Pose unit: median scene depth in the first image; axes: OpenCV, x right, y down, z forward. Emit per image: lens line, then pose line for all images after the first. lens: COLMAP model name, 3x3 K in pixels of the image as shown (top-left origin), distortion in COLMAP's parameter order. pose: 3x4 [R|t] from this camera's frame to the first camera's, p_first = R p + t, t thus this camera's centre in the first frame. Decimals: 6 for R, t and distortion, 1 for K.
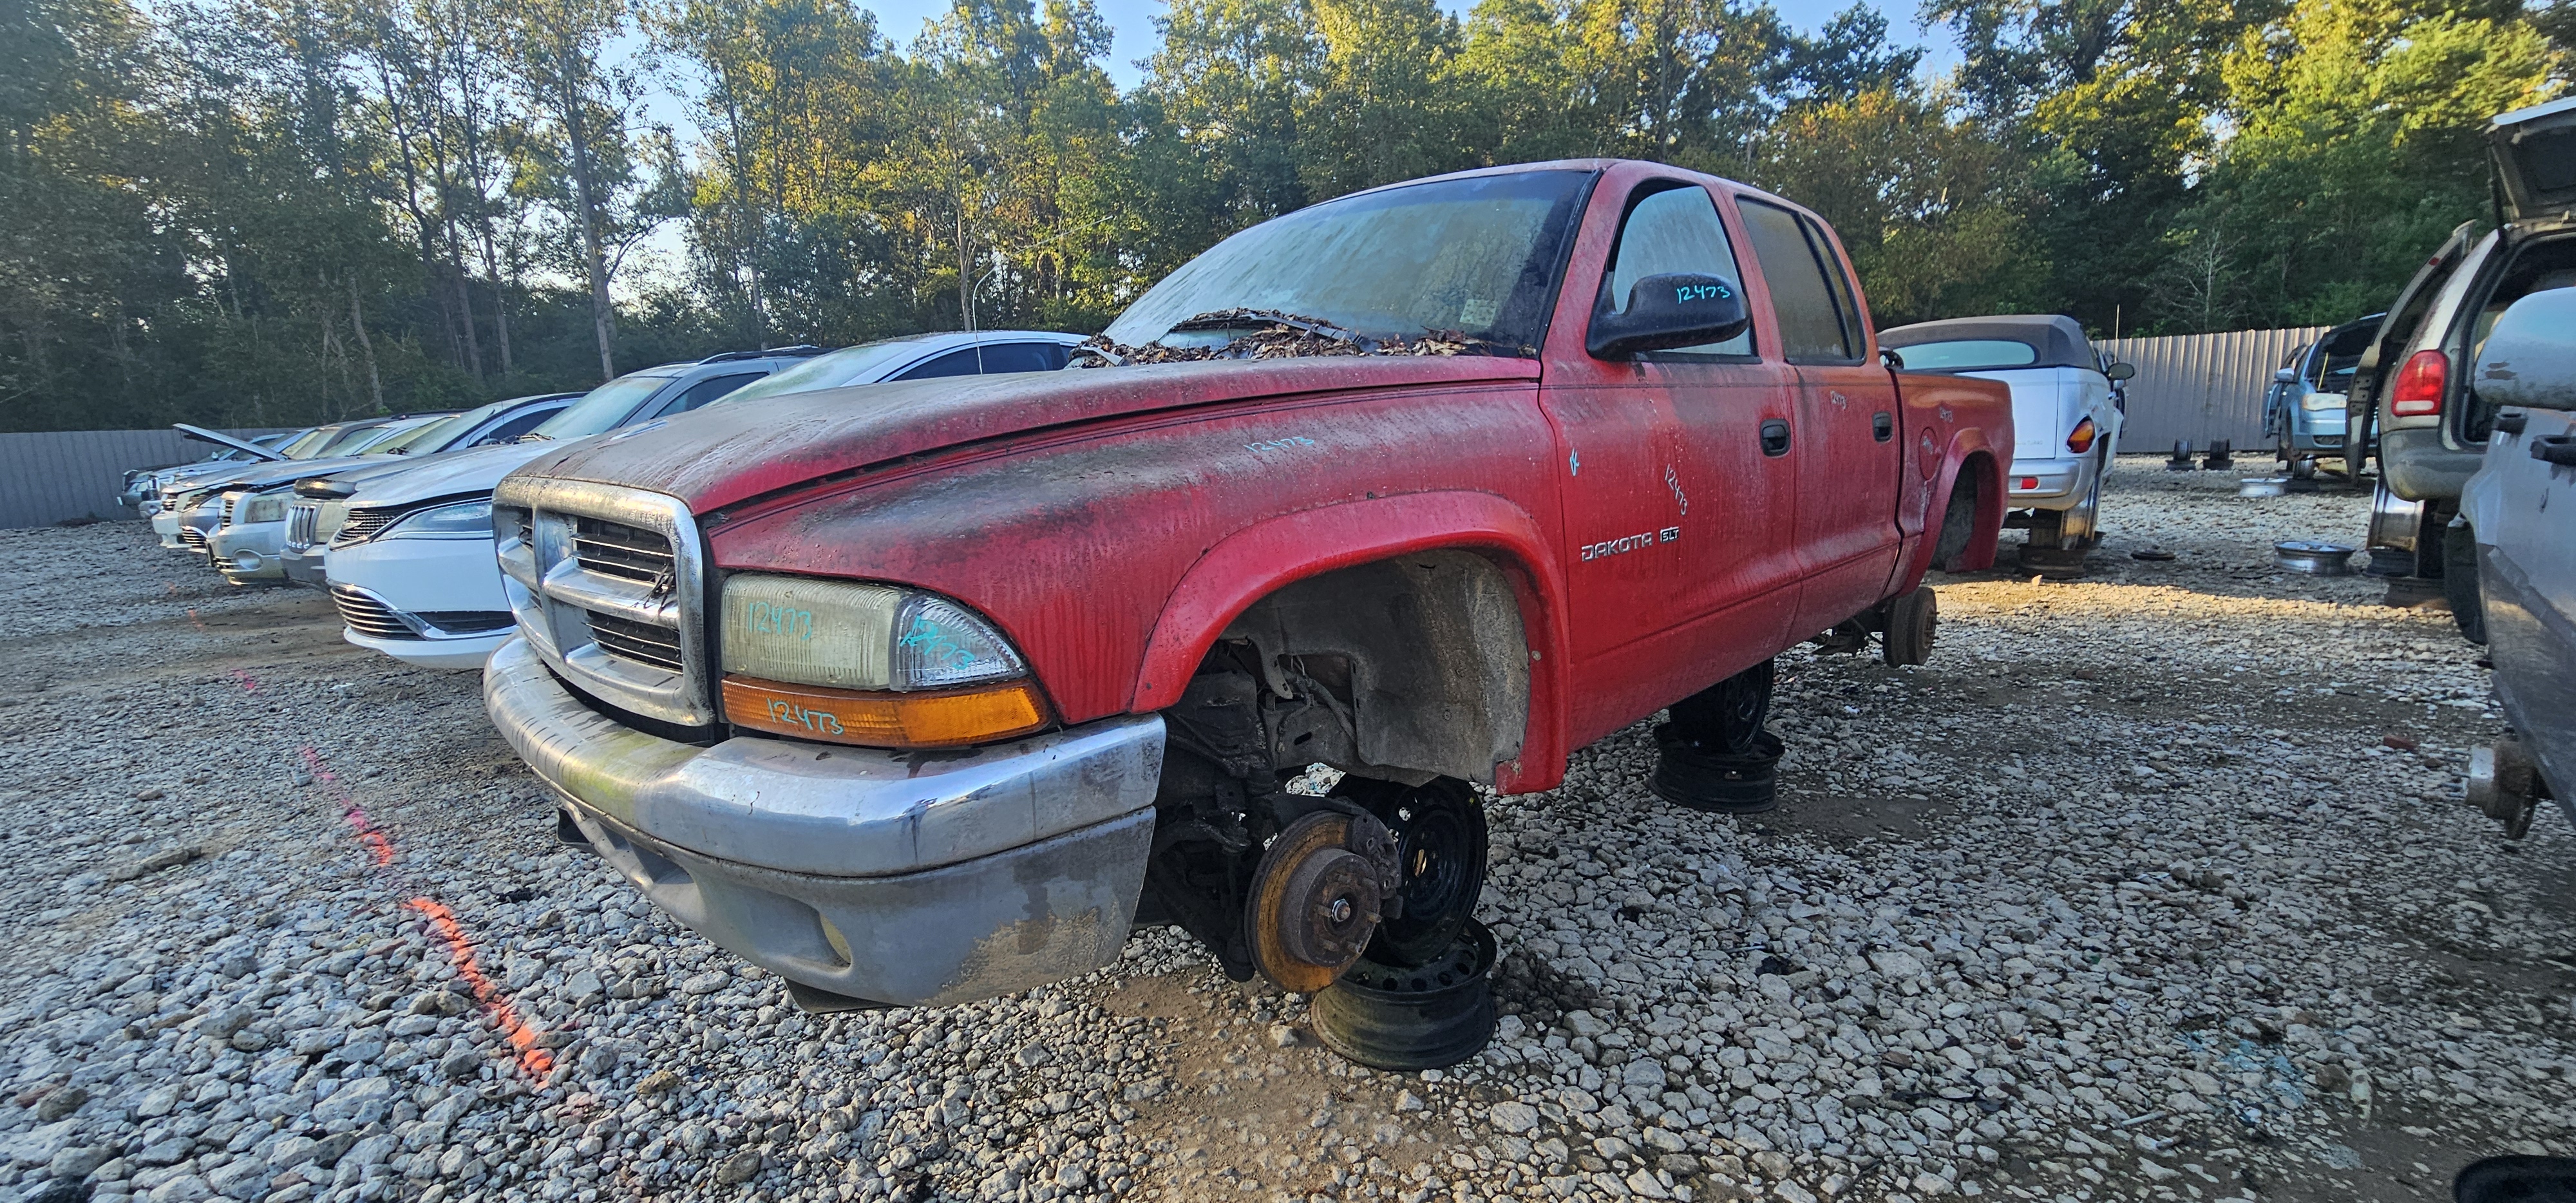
lens RADIAL K [[1064.6, 0, 1286.3], [0, 1064.6, 595.6], [0, 0, 1]] dist [-0.002608, 0.000380]
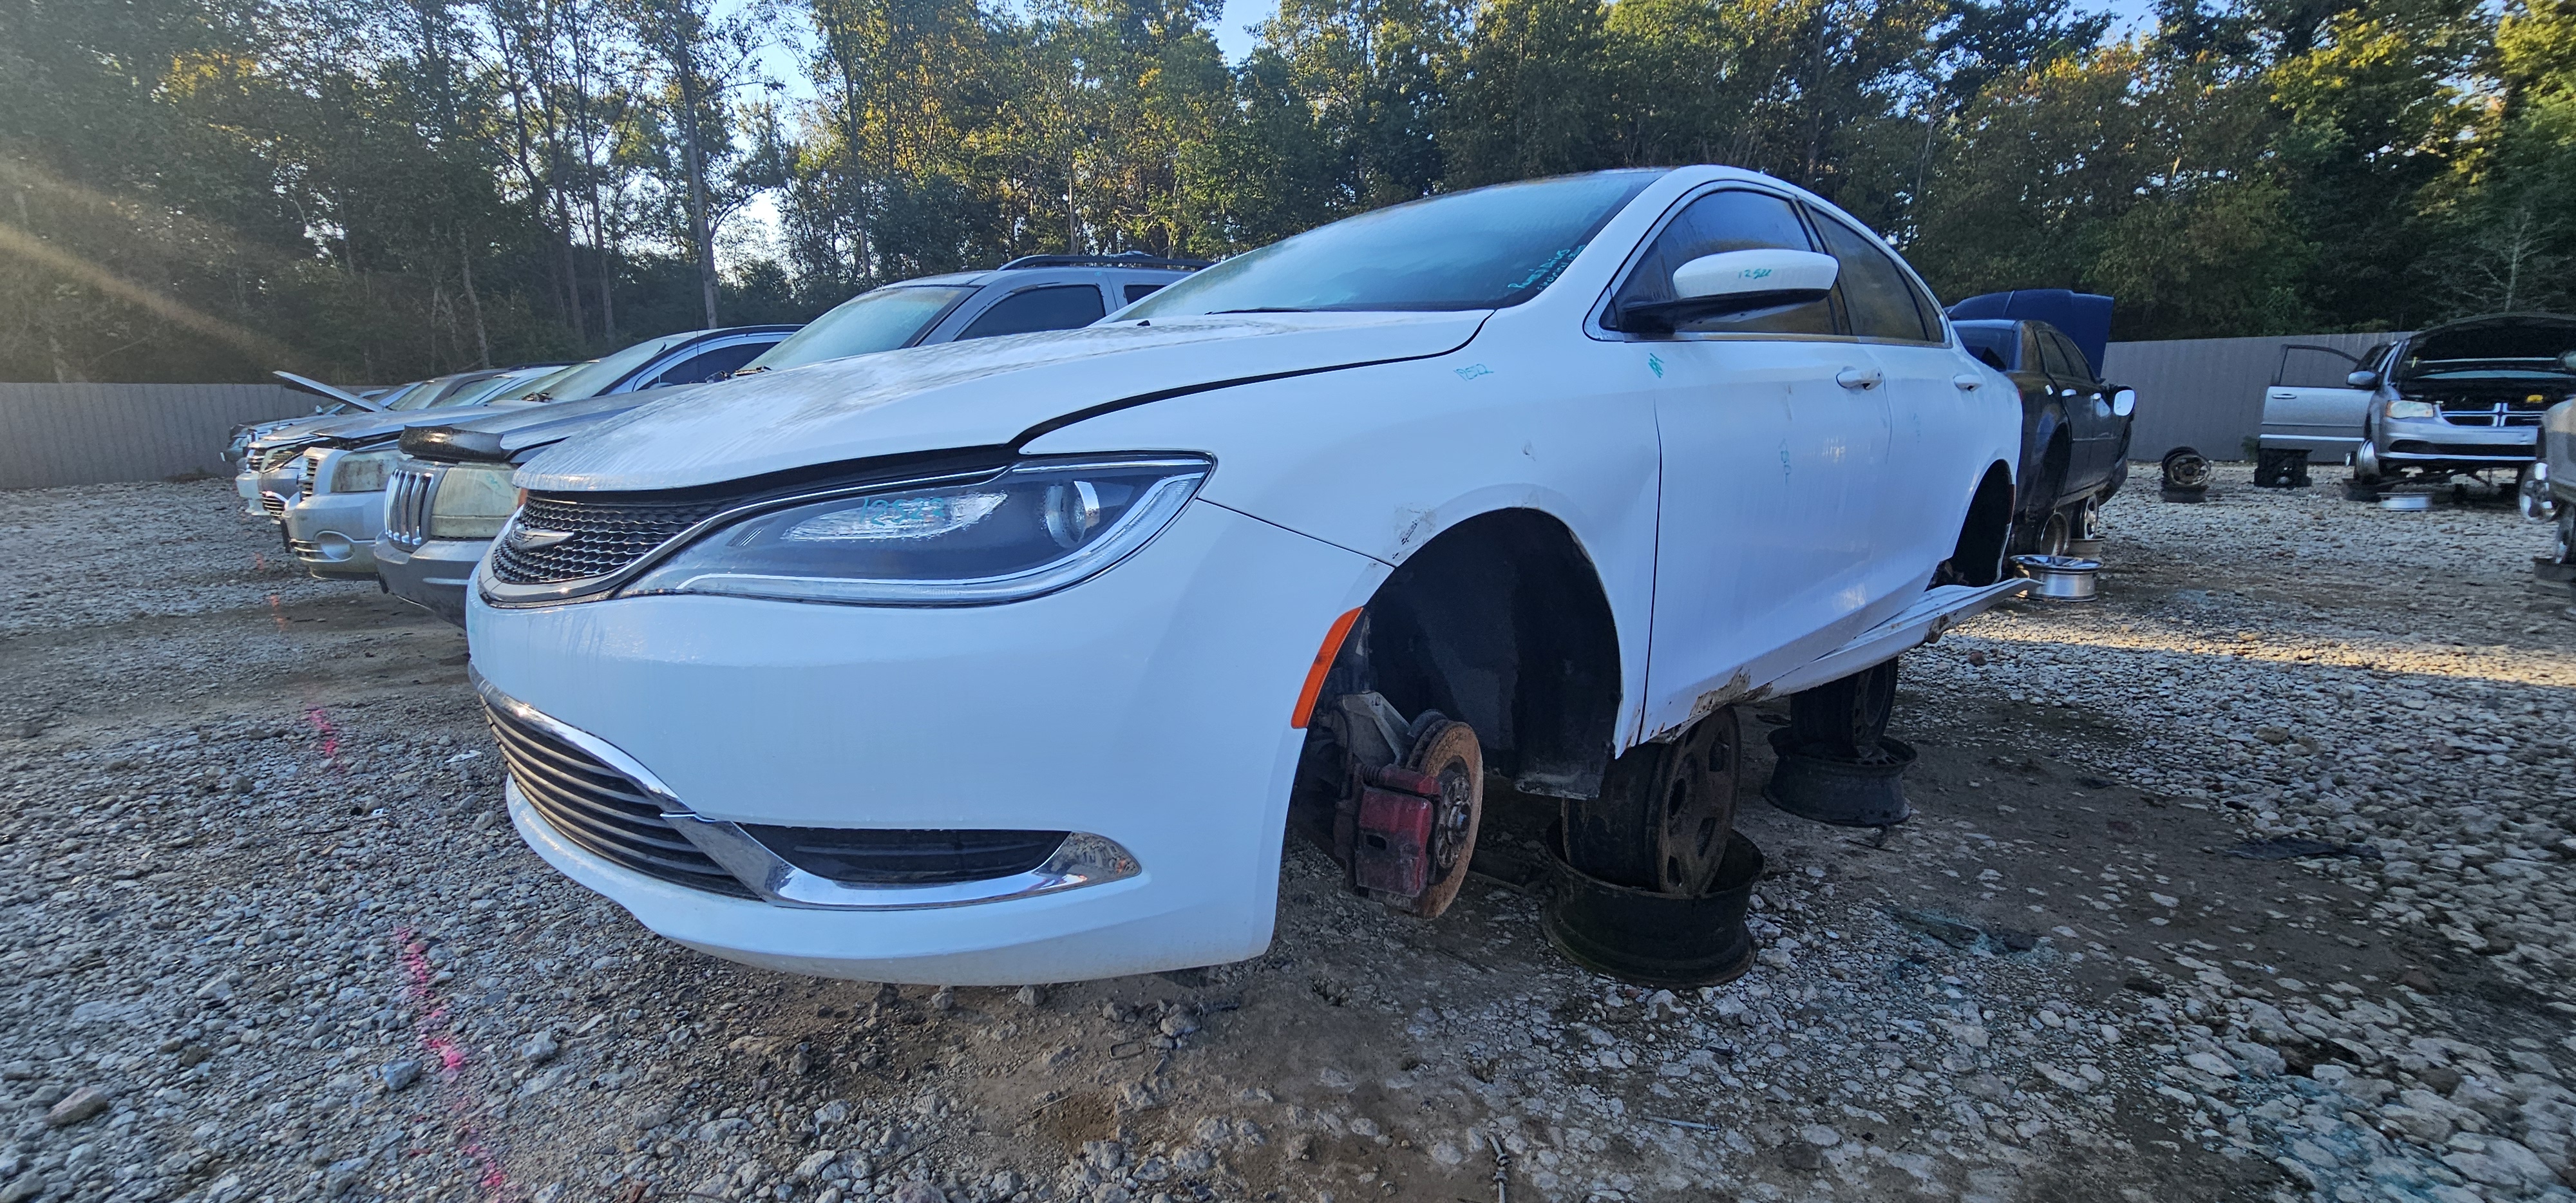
lens RADIAL K [[1063.9, 0, 1286.8], [0, 1063.9, 594.5], [0, 0, 1]] dist [-0.001878, 0.000108]
pose [[0.997925, 0.034226, -0.054546, -0.047296], [-0.033597, 0.999358, 0.012411, -0.004732], [0.054935, -0.010553, 0.998434, 0.050816]]
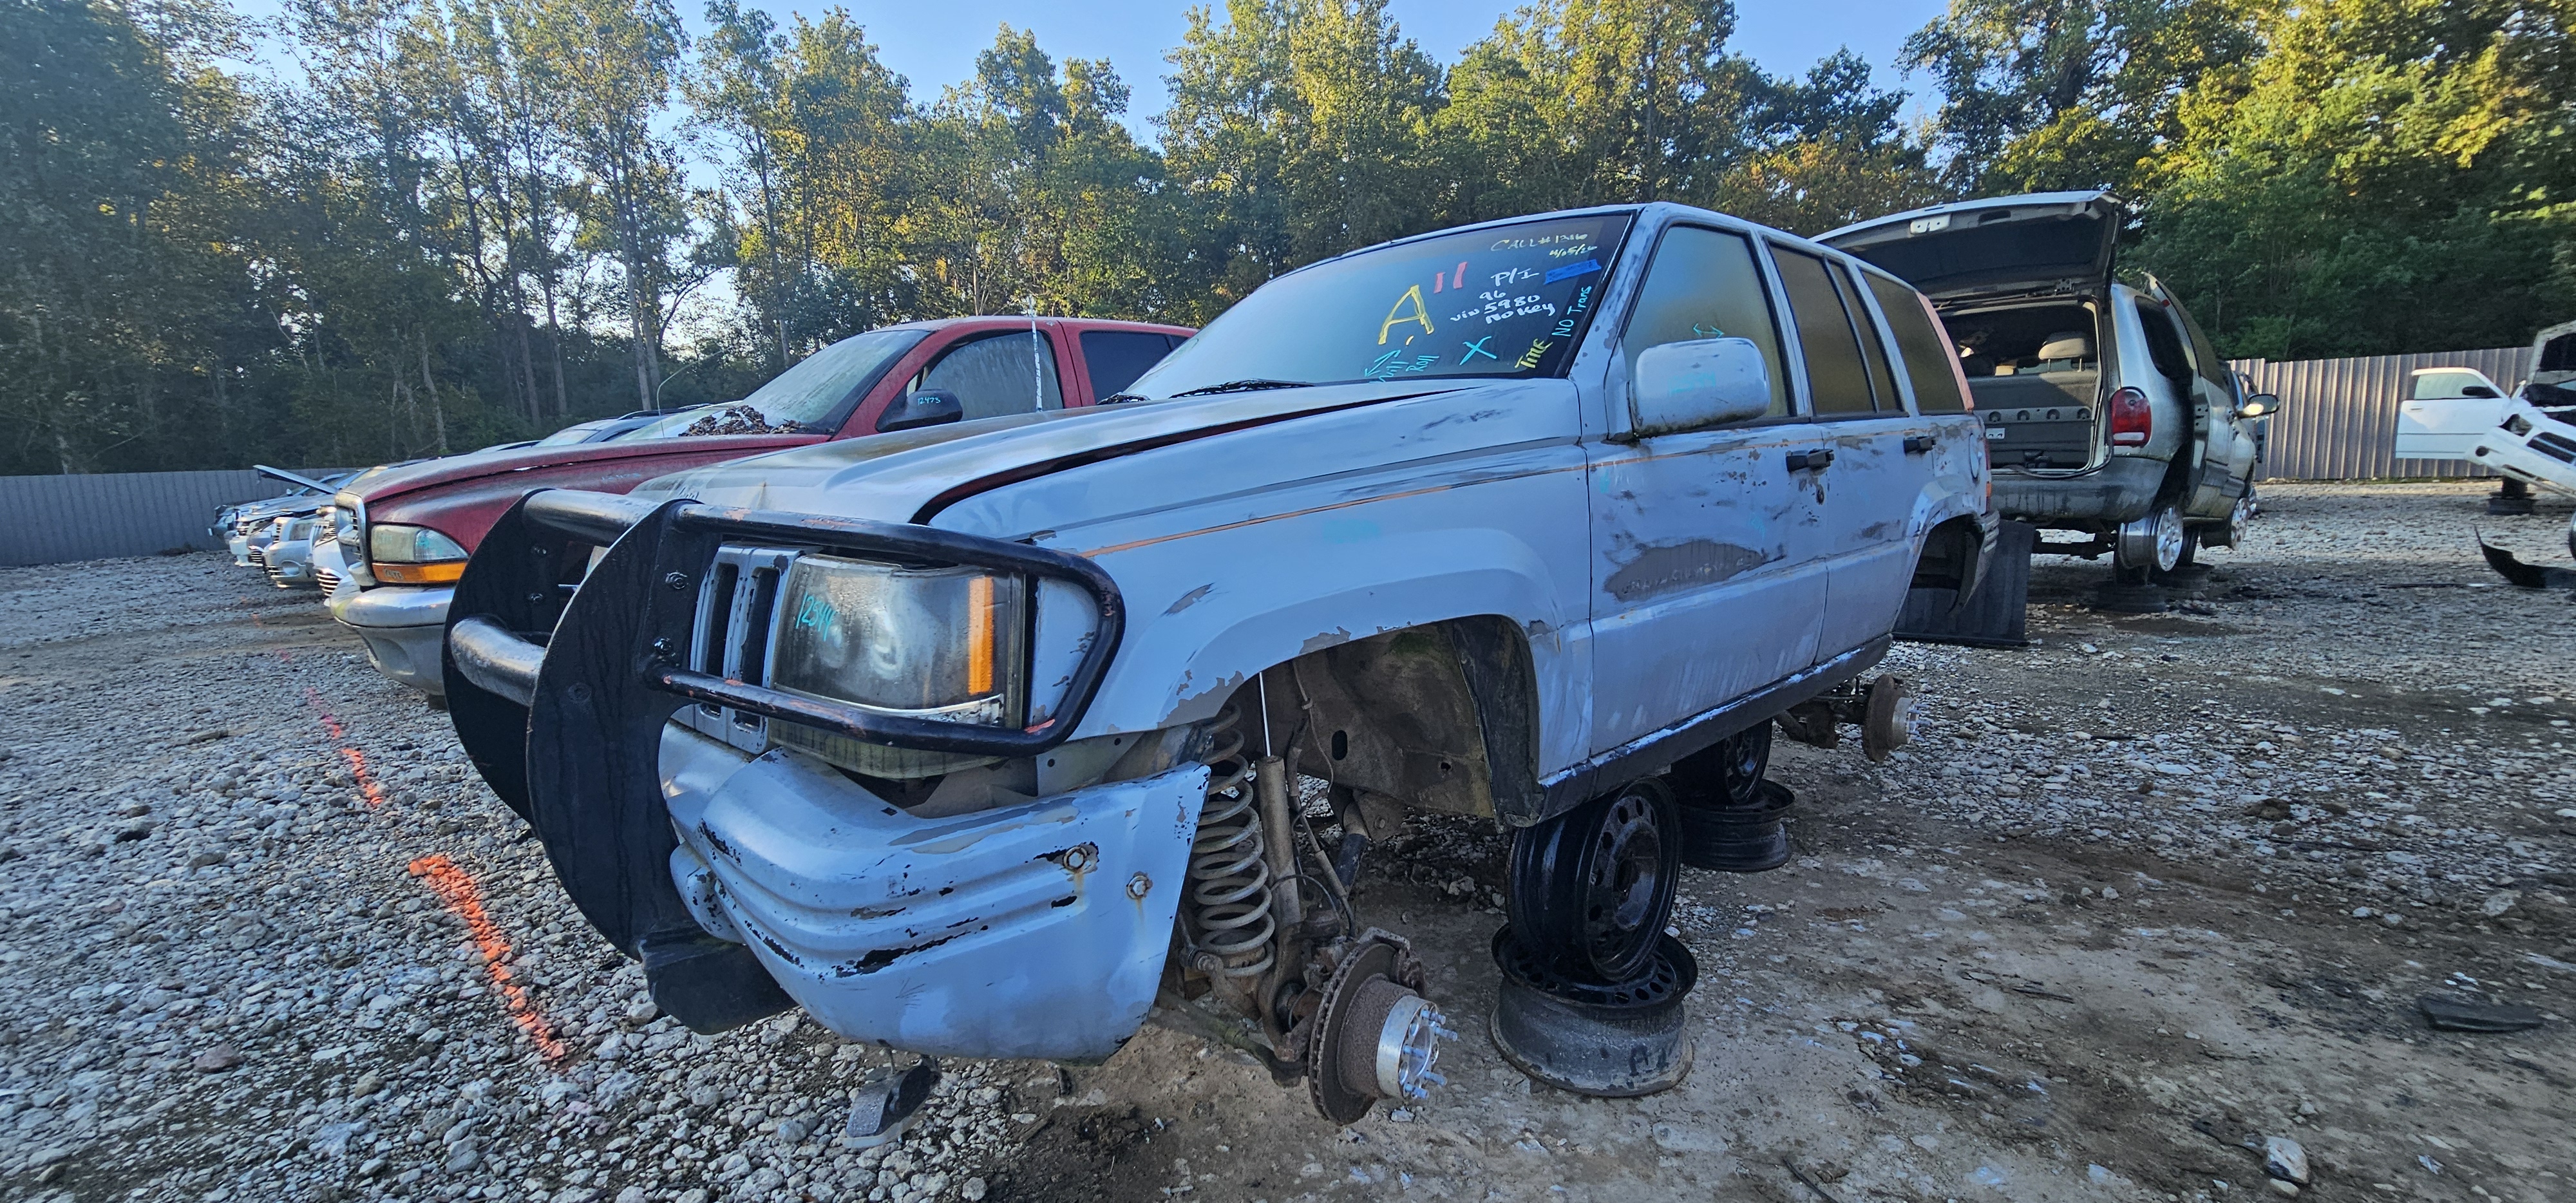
lens RADIAL K [[1061.2, 0, 1286.7], [0, 1061.2, 595.5], [0, 0, 1]] dist [-0.000877, -0.000276]
pose [[0.999137, -0.000588, -0.041521, 0.048242], [-0.000702, 0.999517, -0.031058, 0.006176], [0.041519, 0.031060, 0.998655, -0.040515]]
